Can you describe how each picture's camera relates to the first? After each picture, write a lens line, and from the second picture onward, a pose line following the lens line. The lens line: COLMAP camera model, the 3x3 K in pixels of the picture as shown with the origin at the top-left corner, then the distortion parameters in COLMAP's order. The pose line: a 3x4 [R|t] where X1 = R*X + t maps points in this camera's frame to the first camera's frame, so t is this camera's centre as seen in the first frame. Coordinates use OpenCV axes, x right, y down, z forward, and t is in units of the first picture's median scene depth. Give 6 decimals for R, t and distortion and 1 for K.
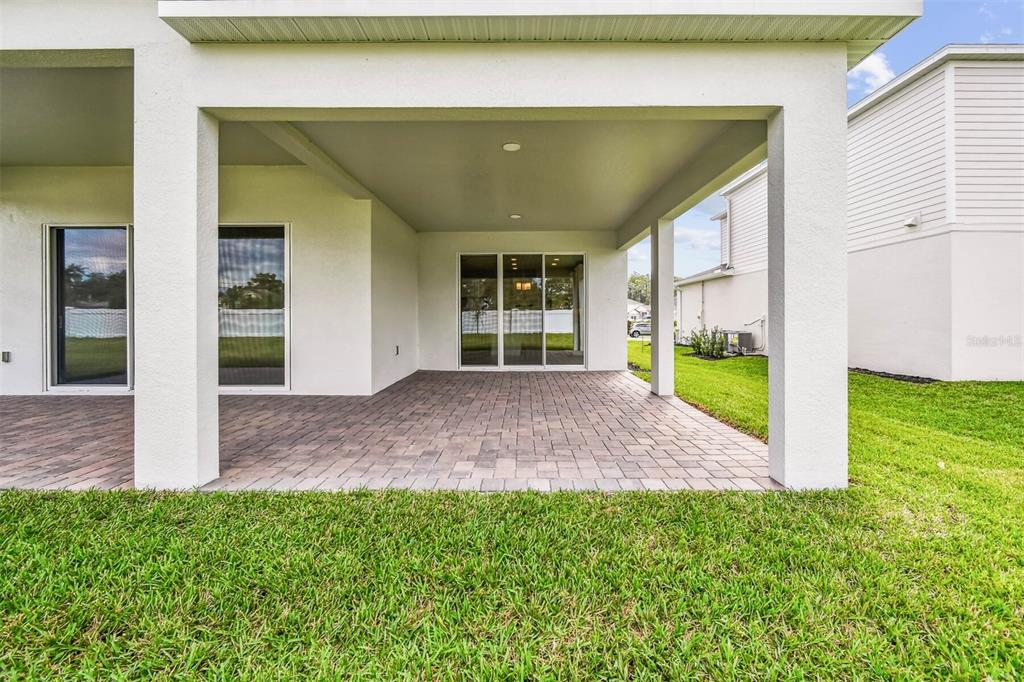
lens RADIAL K [[472.3, 0, 514.3], [0, 472.3, 316.6], [0, 0, 1]] dist [-0.000652, -0.000133]
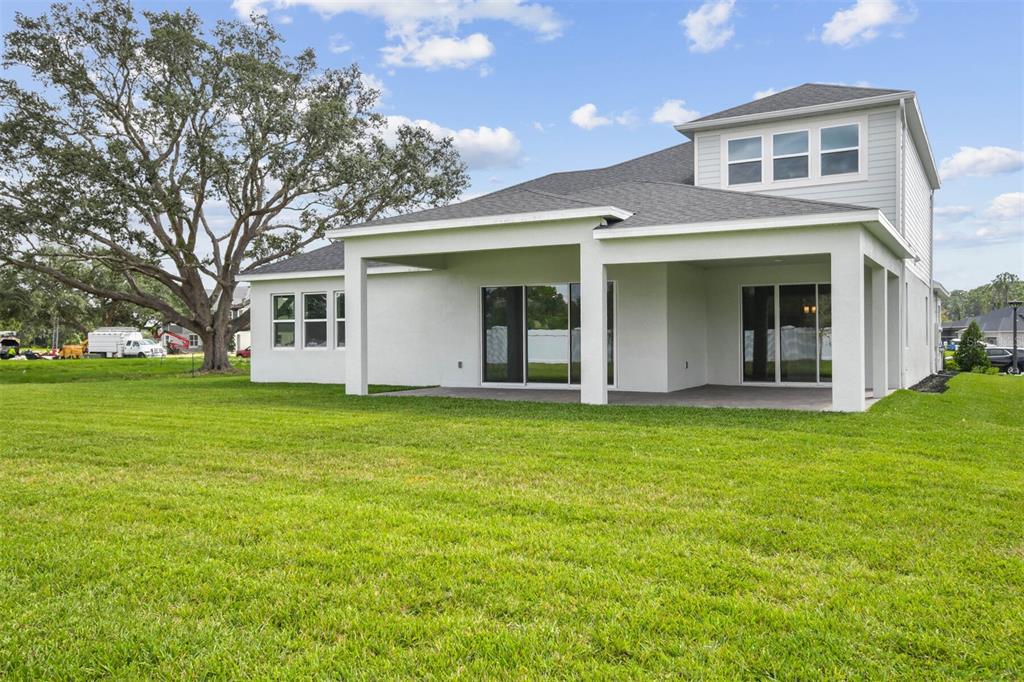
lens RADIAL K [[839.4, 0, 492.1], [0, 839.4, 337.1], [0, 0, 1]] dist [-0.002987, 0.001147]
pose [[0.873221, -0.003077, -0.487315, 0.365079], [0.005777, 0.999975, 0.004037, -0.018590], [0.487290, -0.006340, 0.873217, -1.140611]]
